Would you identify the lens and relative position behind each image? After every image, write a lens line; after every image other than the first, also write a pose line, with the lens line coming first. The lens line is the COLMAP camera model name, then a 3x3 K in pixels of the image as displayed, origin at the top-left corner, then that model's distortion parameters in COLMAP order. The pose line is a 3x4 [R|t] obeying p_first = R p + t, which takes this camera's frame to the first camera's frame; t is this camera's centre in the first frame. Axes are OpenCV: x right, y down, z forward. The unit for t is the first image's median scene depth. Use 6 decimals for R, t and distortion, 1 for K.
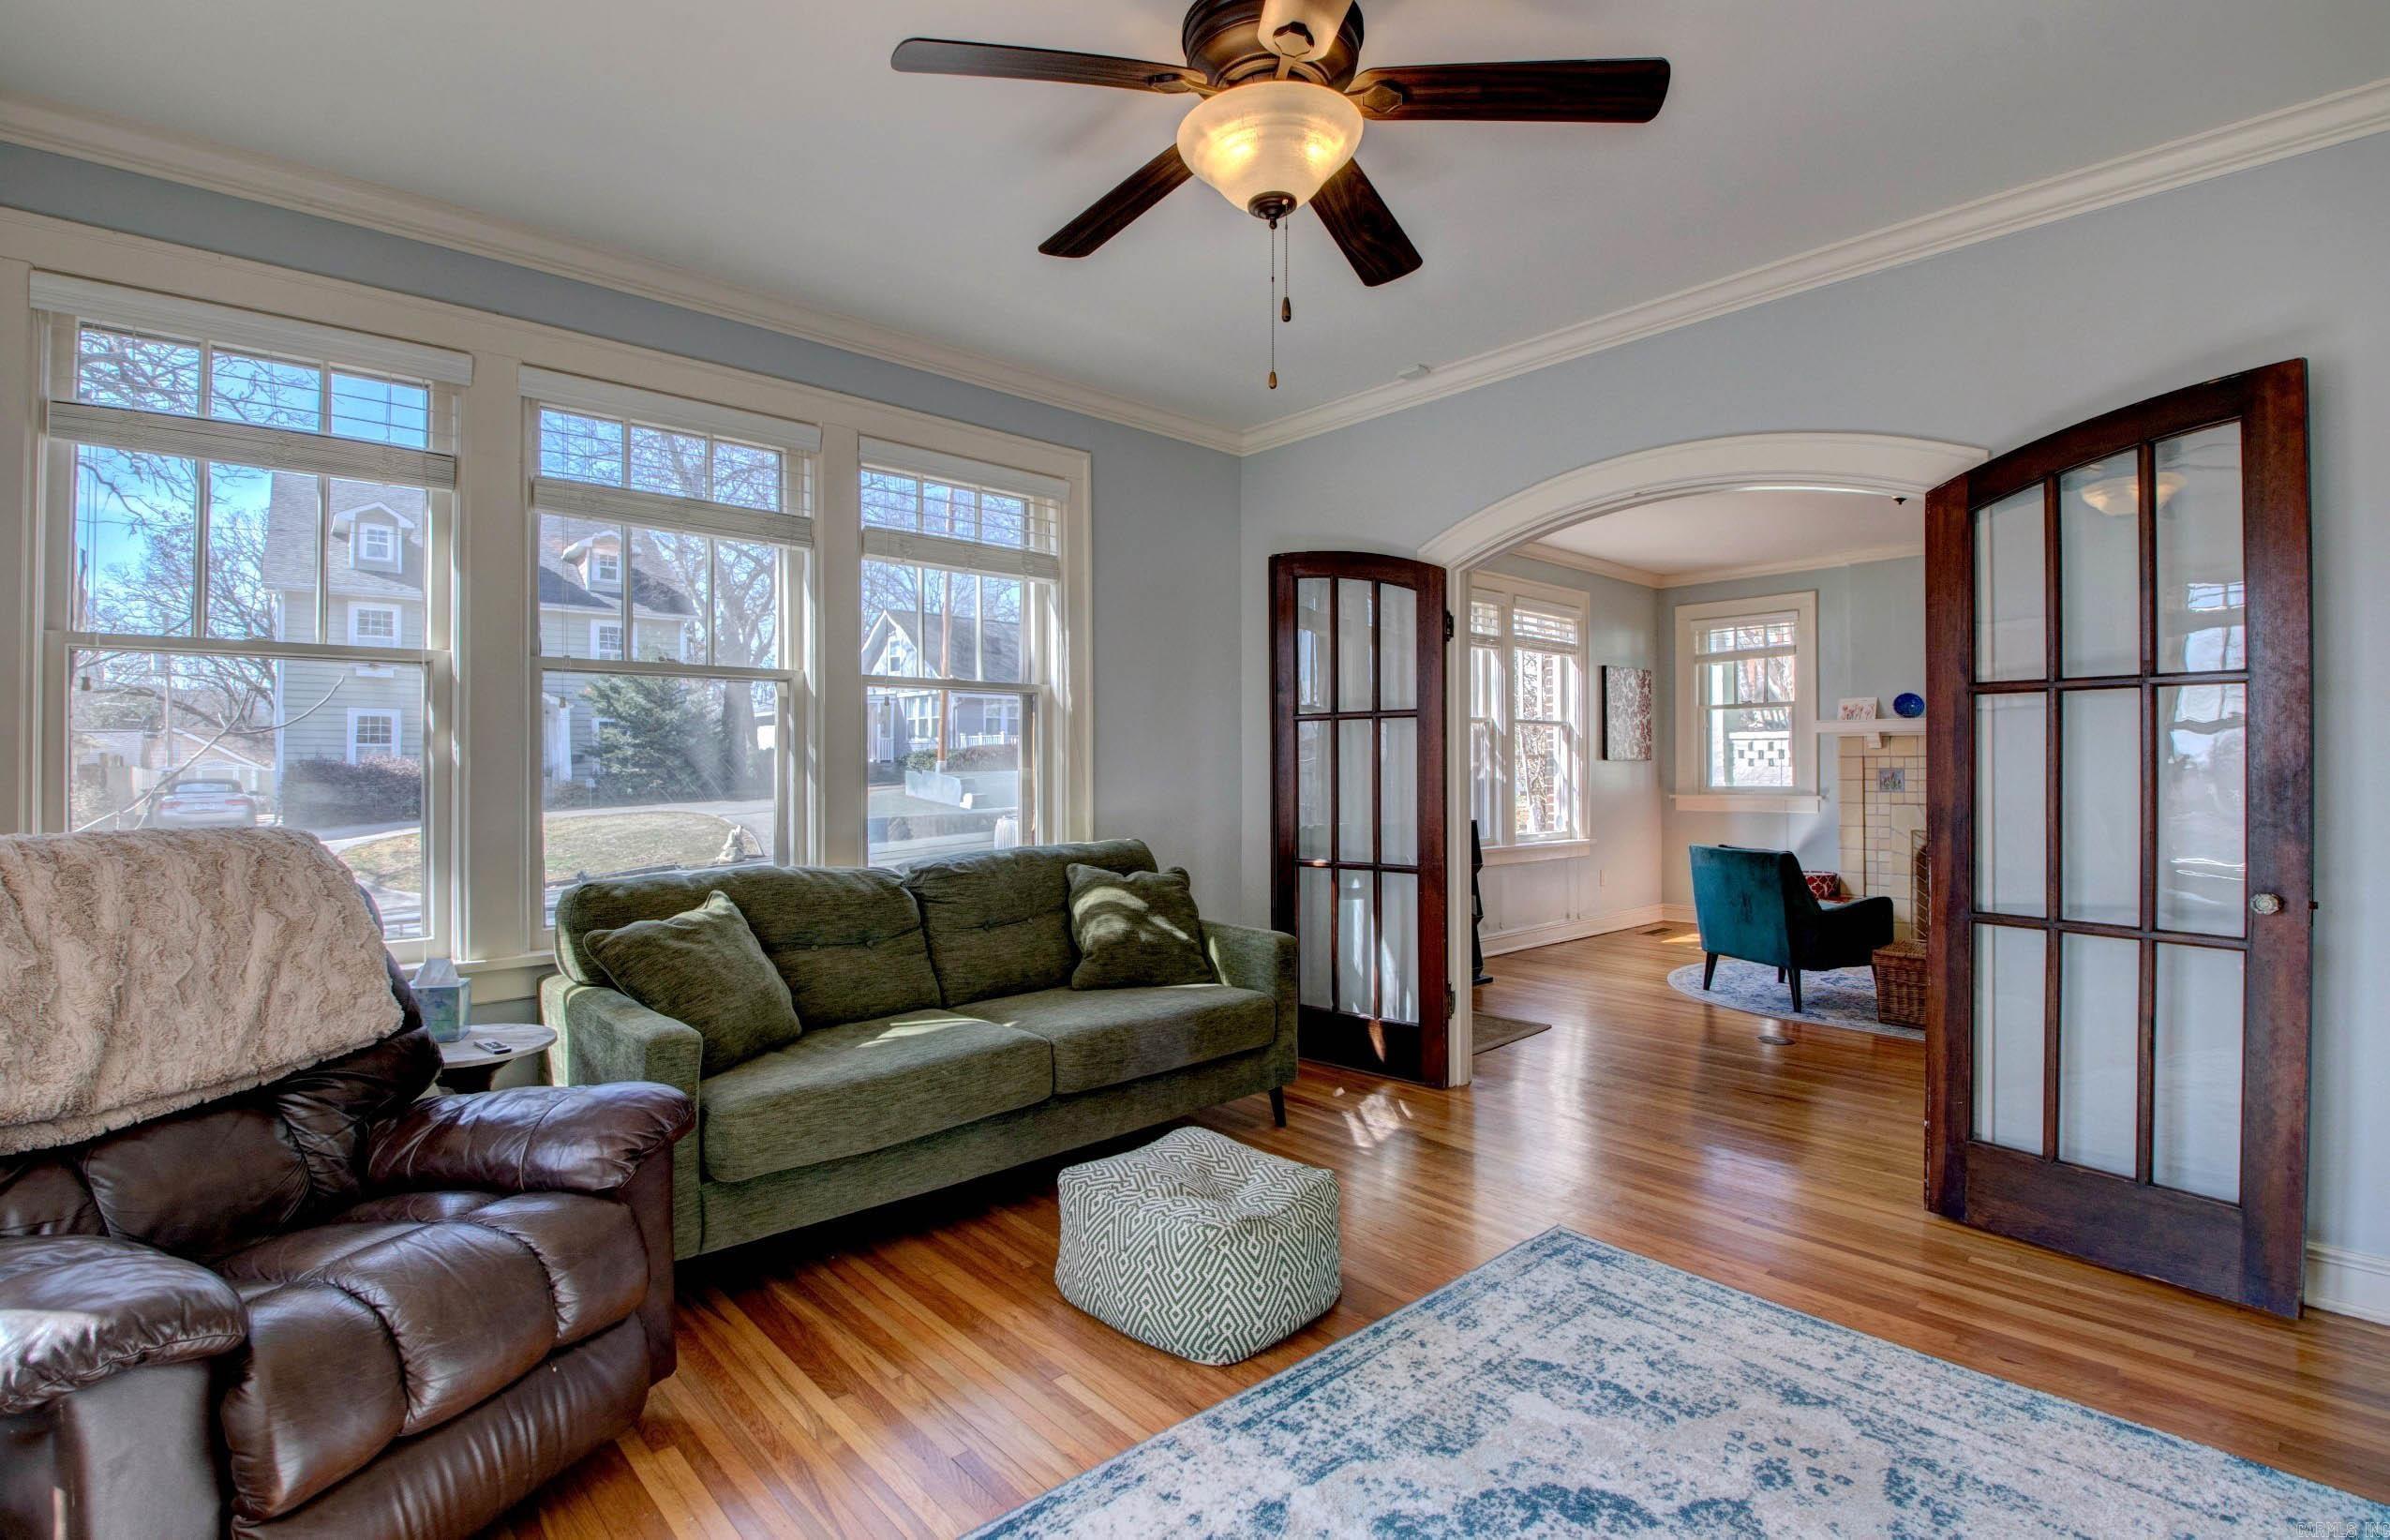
lens RADIAL K [[1132.3, 0, 1186.7], [0, 1132.3, 759.7], [0, 0, 1]] dist [0.027693, -0.033058]
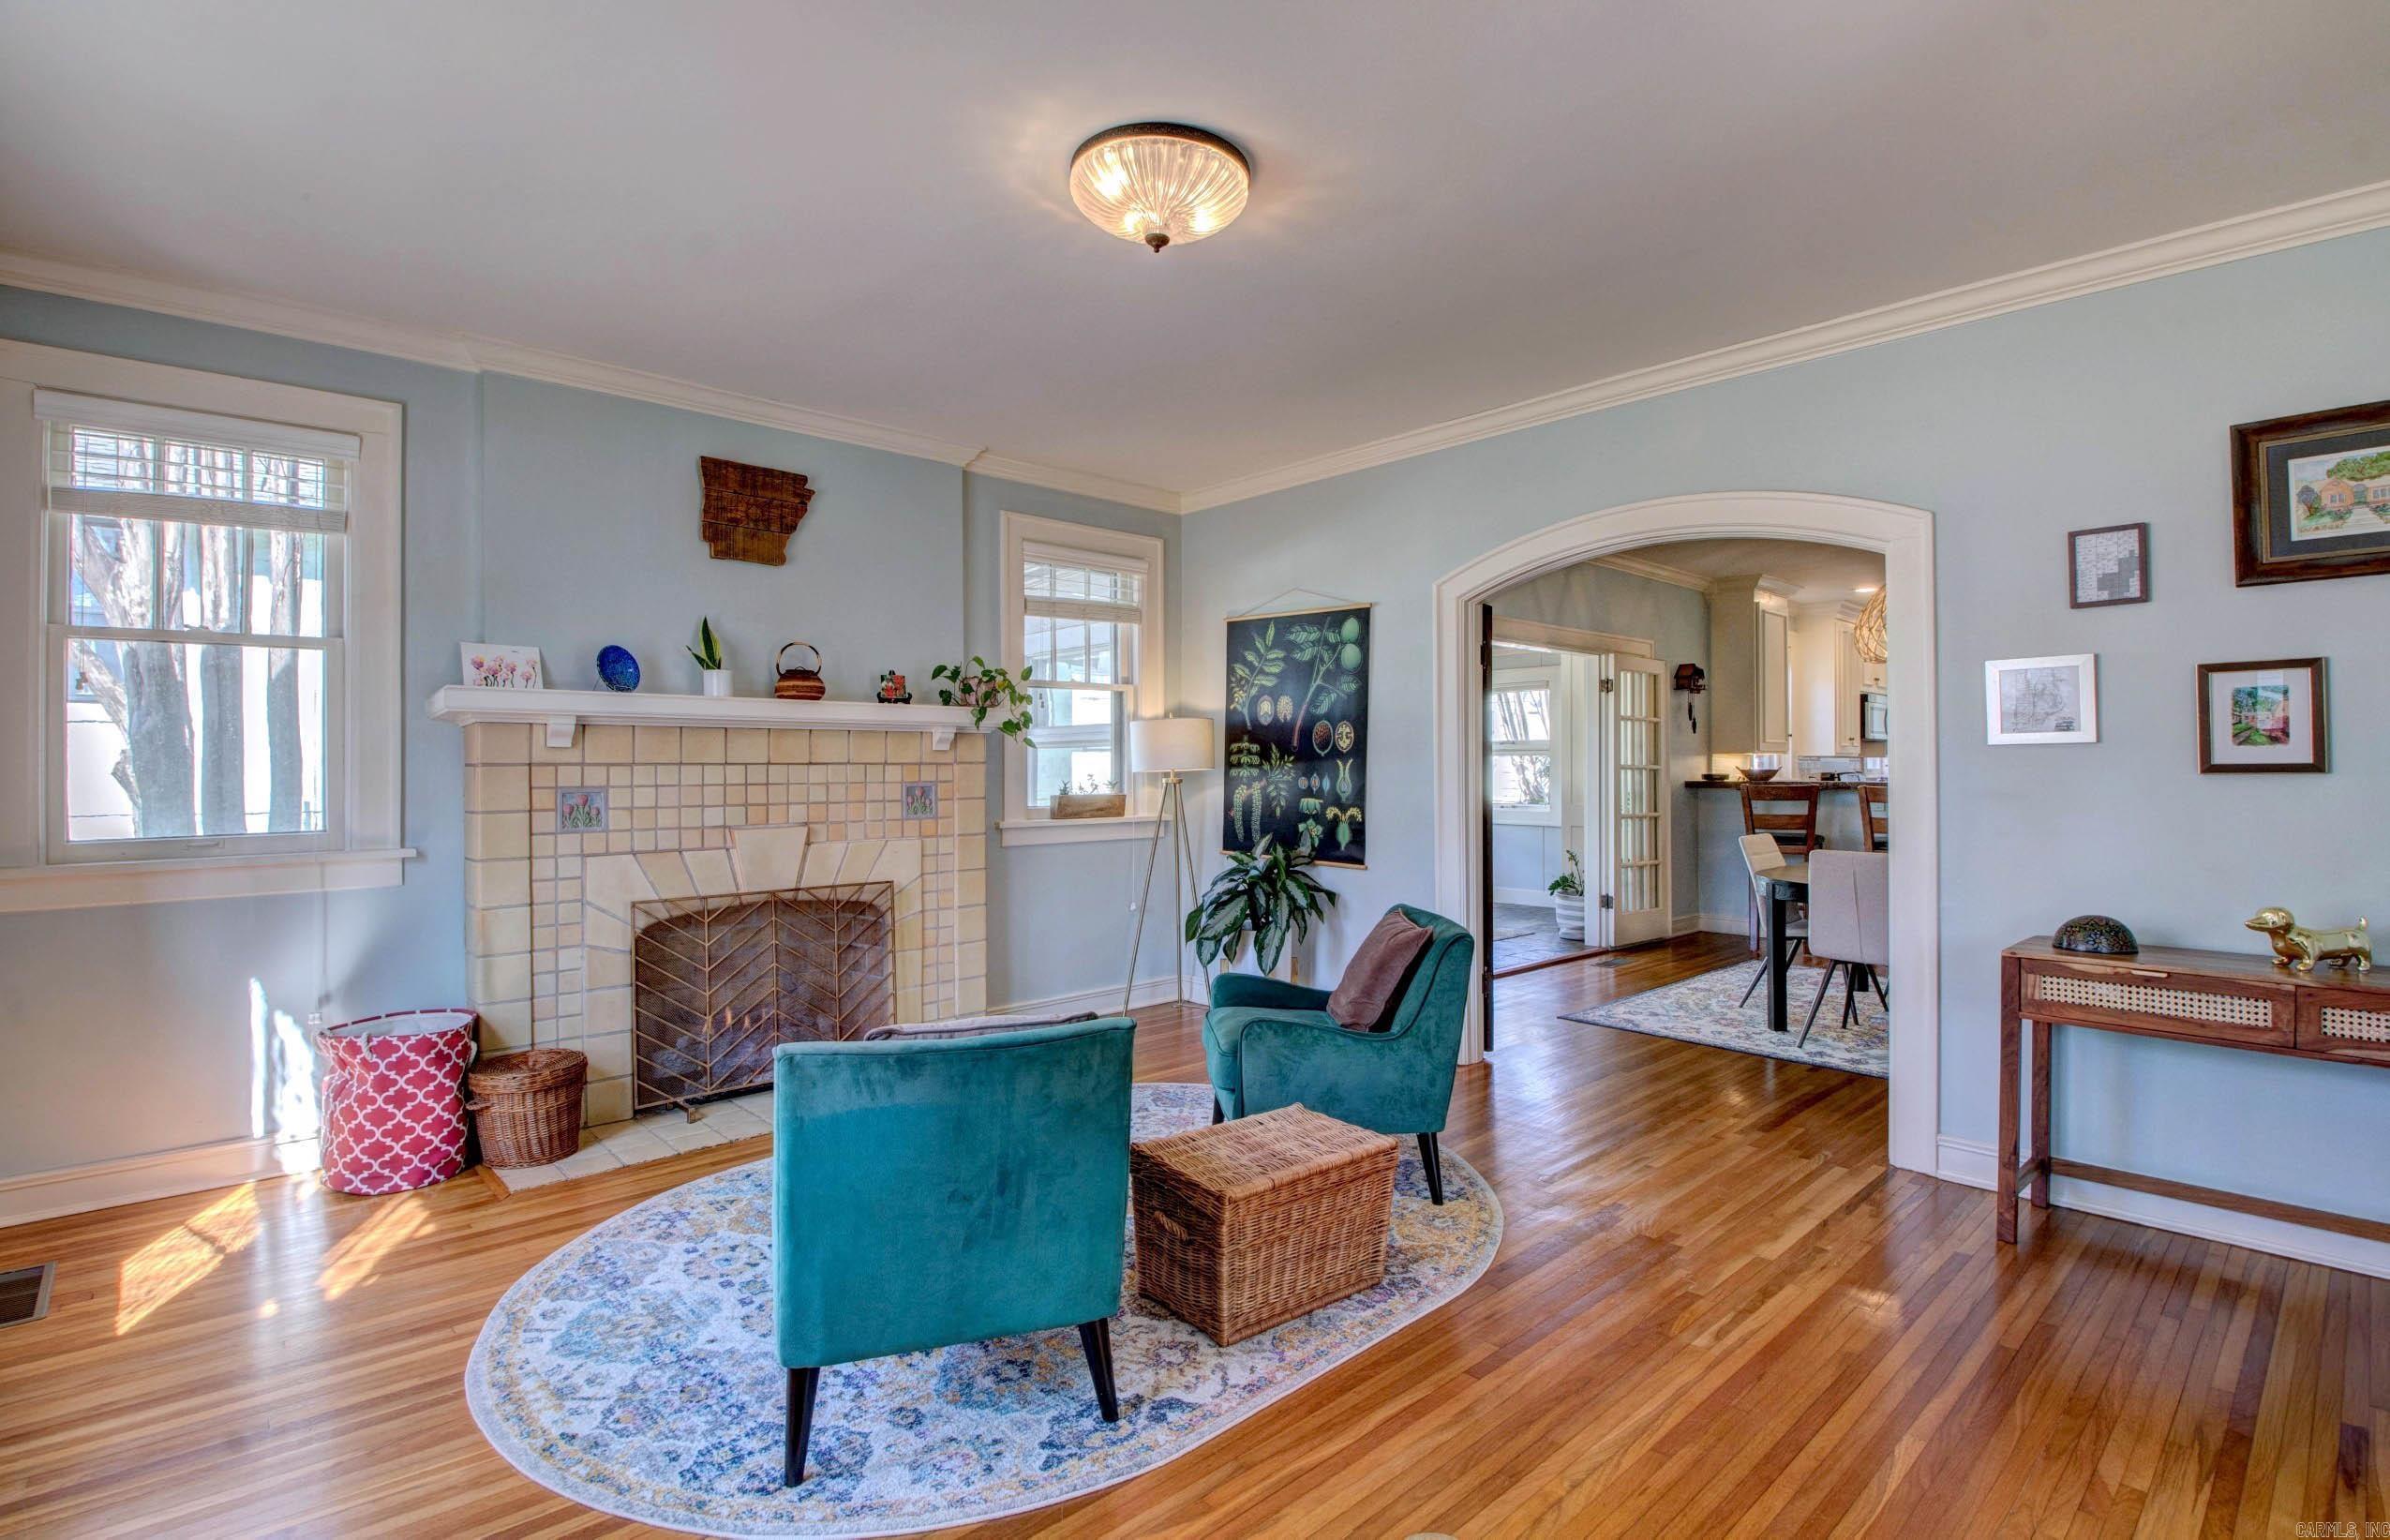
lens RADIAL K [[1111.9, 0, 1184.2], [0, 1111.9, 758.7], [0, 0, 1]] dist [0.023232, -0.030801]
pose [[-0.005595, 0.005476, 0.999969, 0.182205], [-0.005796, 0.999968, -0.005508, -0.006896], [-0.999968, -0.005826, -0.005563, 1.234782]]
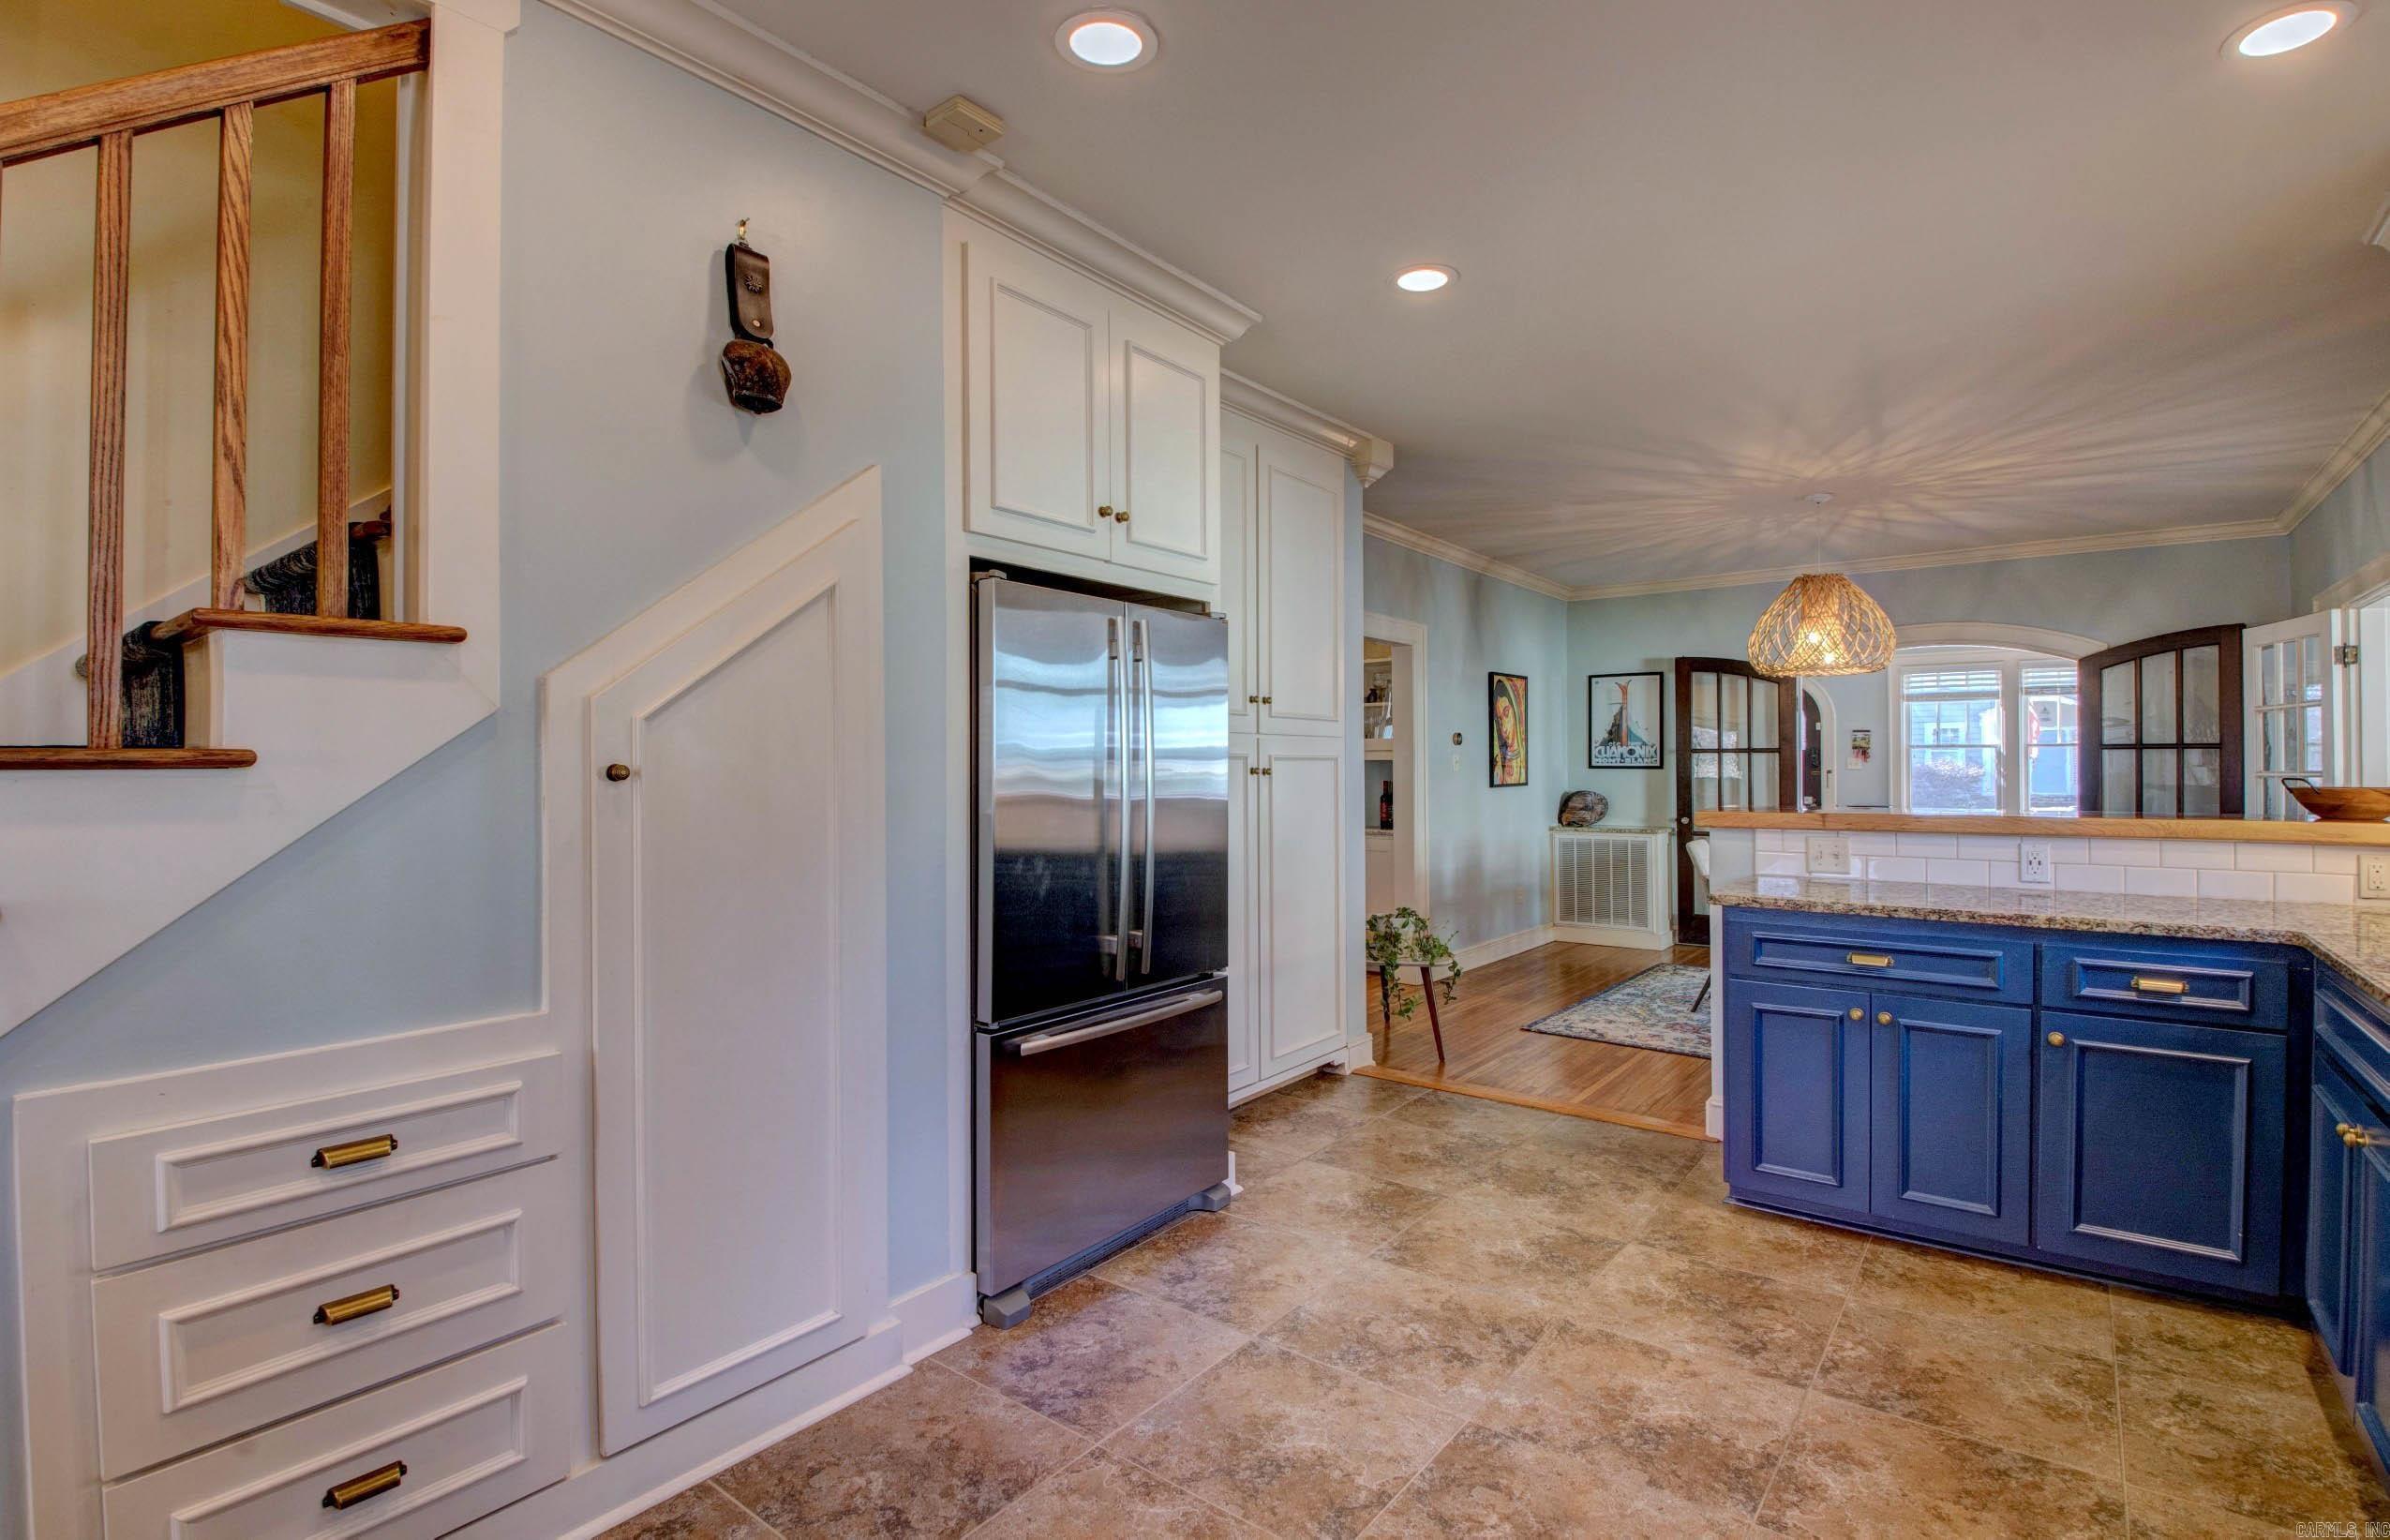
lens RADIAL K [[1111.9, 0, 1184.2], [0, 1111.9, 758.7], [0, 0, 1]] dist [0.023232, -0.030801]
pose [[0.984904, -0.002525, 0.173081, -1.058618], [0.002524, 0.999997, 0.000225, -0.030618], [-0.173081, 0.000216, 0.984908, -0.613651]]
